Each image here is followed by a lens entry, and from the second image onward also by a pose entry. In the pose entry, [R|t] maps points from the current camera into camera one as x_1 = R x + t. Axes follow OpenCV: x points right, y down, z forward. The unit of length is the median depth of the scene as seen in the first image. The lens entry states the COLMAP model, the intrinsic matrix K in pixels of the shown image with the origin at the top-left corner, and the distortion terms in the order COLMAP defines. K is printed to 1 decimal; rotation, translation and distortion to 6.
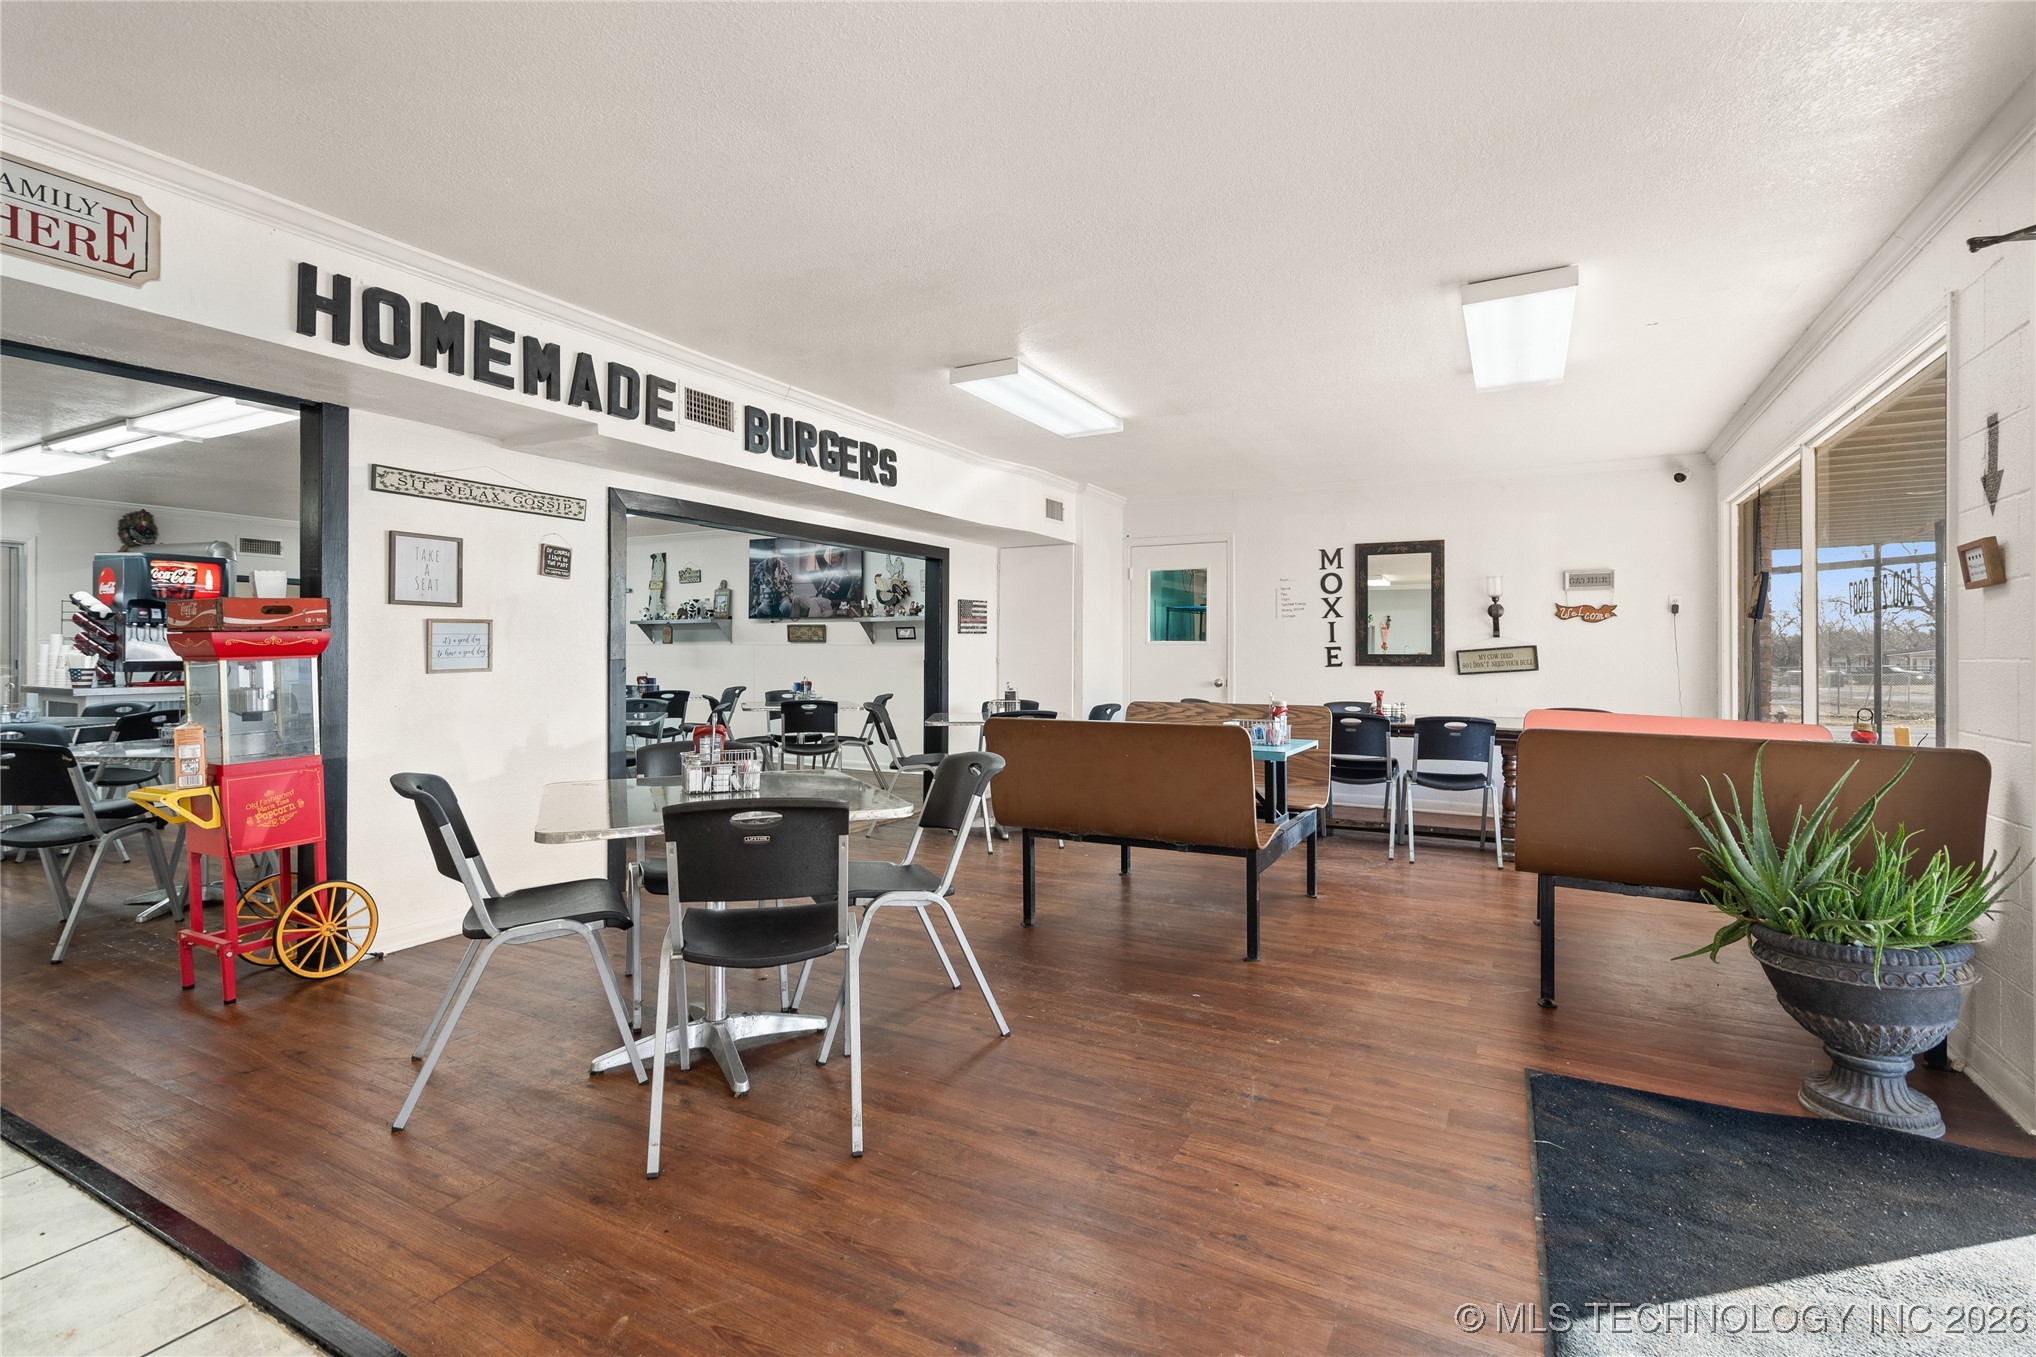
lens RADIAL K [[949.9, 0, 998.0], [0, 949.9, 654.8], [0, 0, 1]] dist [-0.005156, 0.003377]
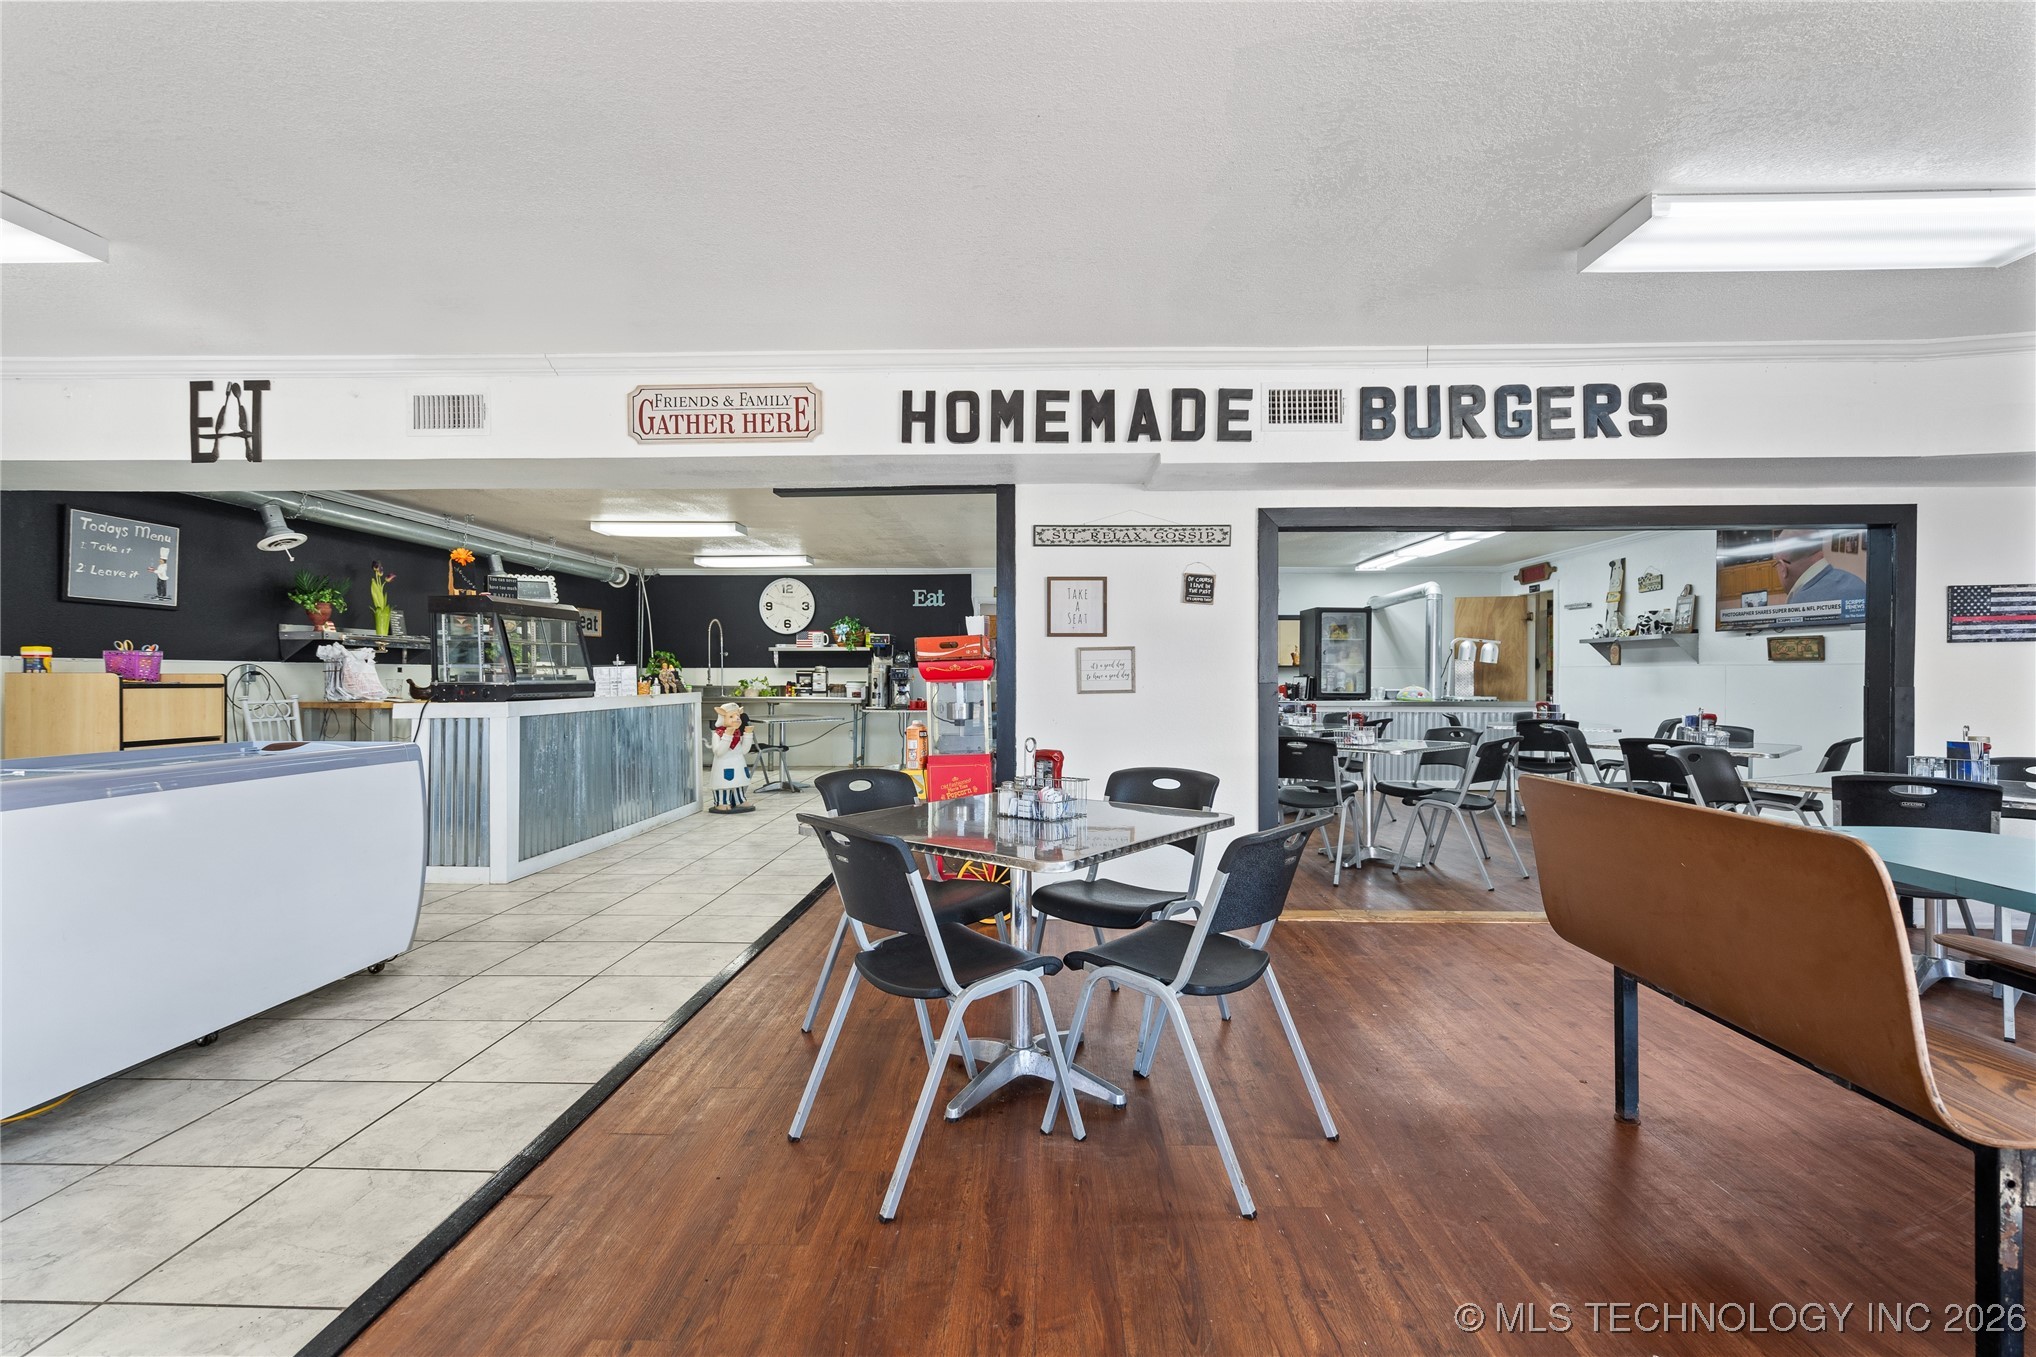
lens RADIAL K [[949.9, 0, 1029.6], [0, 949.9, 672.7], [0, 0, 1]] dist [-0.005156, 0.003377]
pose [[0.460390, -0.005145, -0.887702, 0.322239], [-0.000503, 0.999982, -0.006057, 0.000316], [0.887717, 0.003236, 0.460379, 0.305764]]
